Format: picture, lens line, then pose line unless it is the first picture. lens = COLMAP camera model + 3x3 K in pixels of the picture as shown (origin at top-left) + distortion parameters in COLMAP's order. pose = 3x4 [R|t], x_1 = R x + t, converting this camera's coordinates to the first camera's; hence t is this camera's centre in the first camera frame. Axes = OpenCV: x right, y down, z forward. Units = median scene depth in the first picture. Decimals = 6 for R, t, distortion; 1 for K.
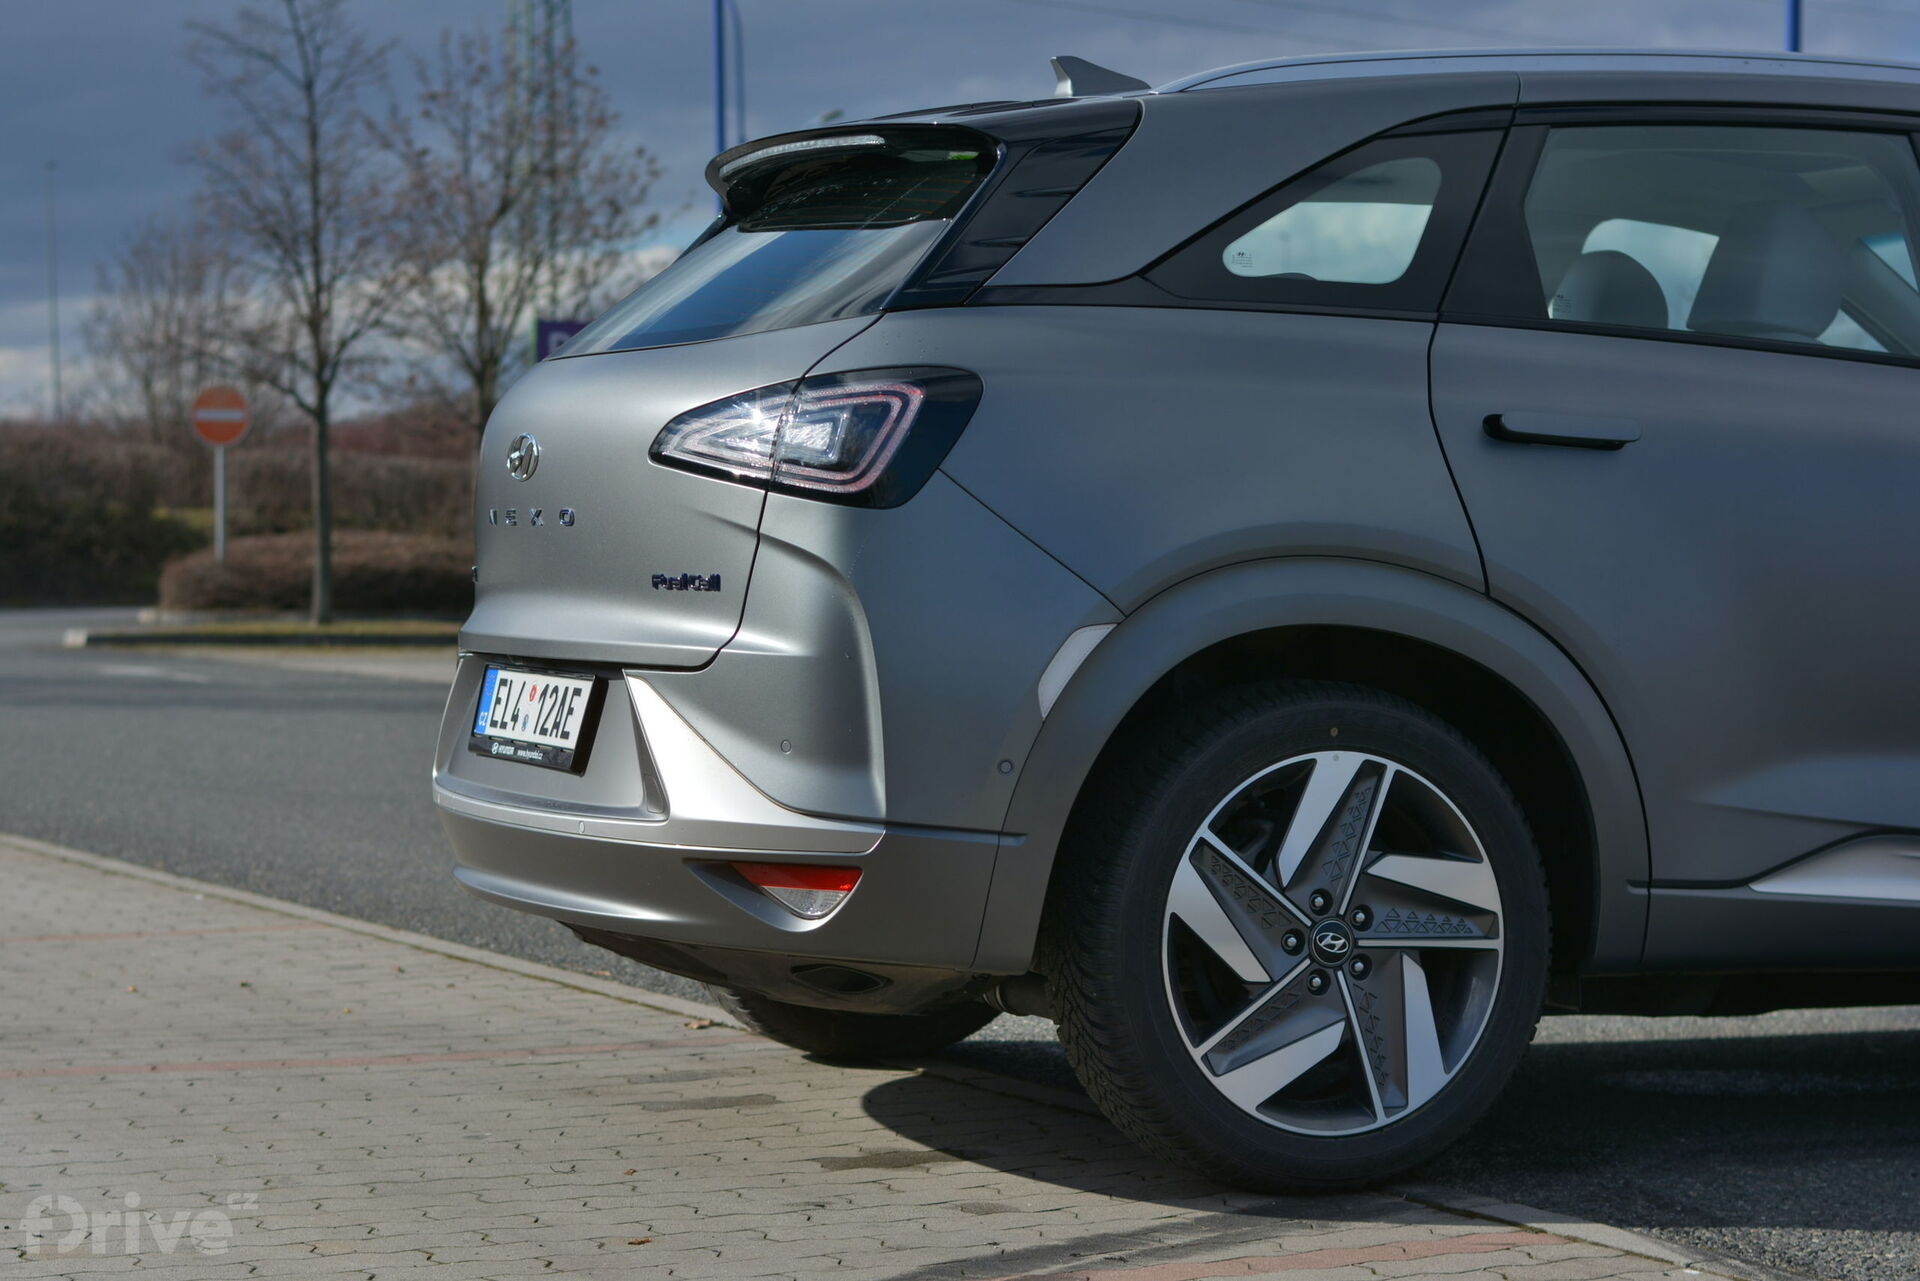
lens RADIAL K [[4299.4, 0, 960.0], [0, 4299.4, 640.5], [0, 0, 1]] dist [0.011400, -0.103949]
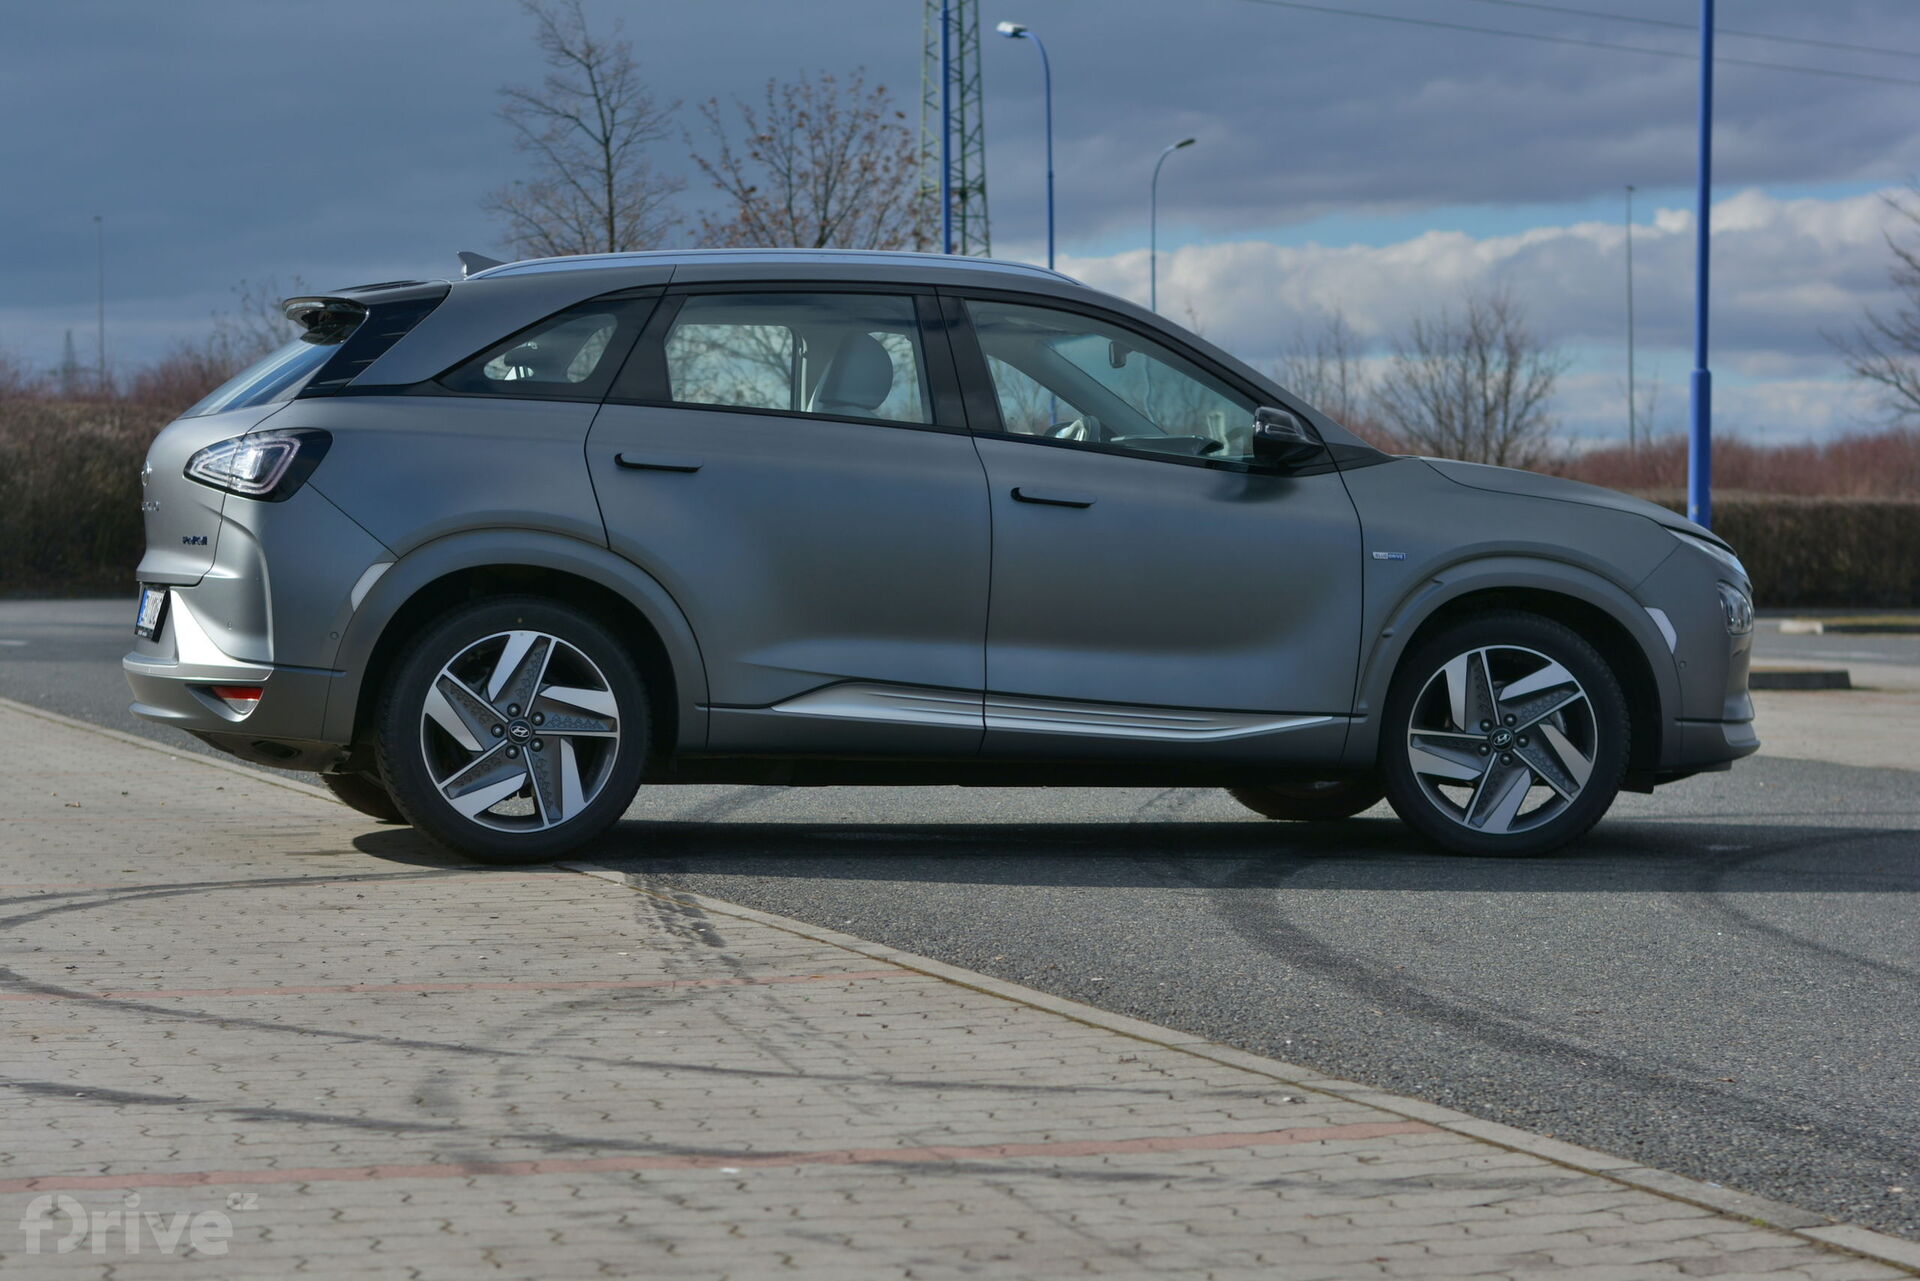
lens RADIAL K [[4299.4, 0, 960.0], [0, 4299.4, 640.5], [0, 0, 1]] dist [0.011400, -0.103949]
pose [[0.992746, 0.006713, -0.120044, 0.502930], [-0.006687, 0.999977, 0.000619, 0.027293], [0.120045, 0.000188, 0.992768, -0.855726]]
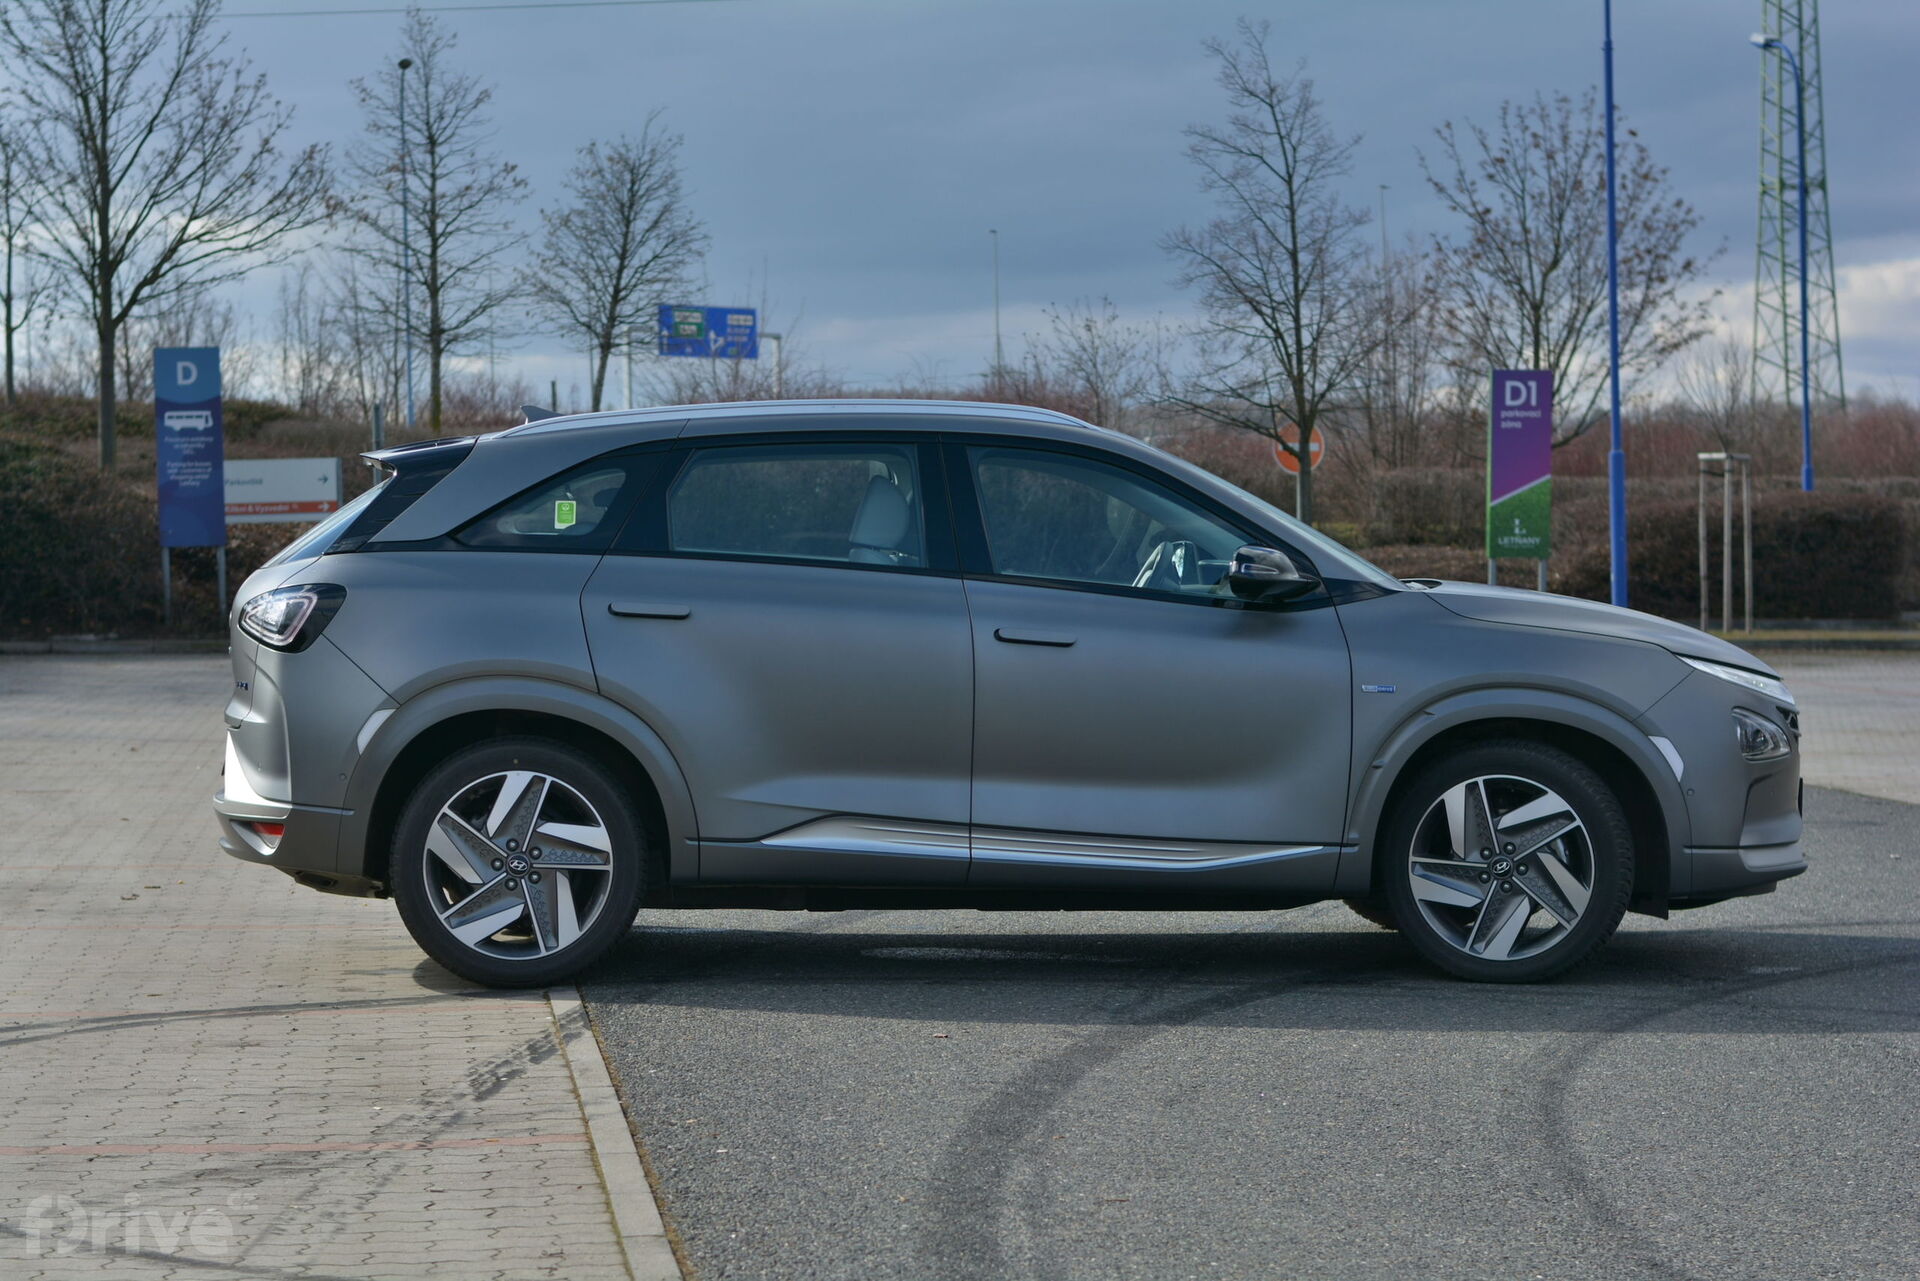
lens RADIAL K [[4252.8, 0, 960.0], [0, 4252.8, 640.5], [0, 0, 1]] dist [-0.061060, 0.117295]
pose [[0.941177, -0.000142, -0.337915, 0.952001], [0.001983, 0.999985, 0.005102, -0.045153], [0.337909, -0.005472, 0.941163, -0.809403]]
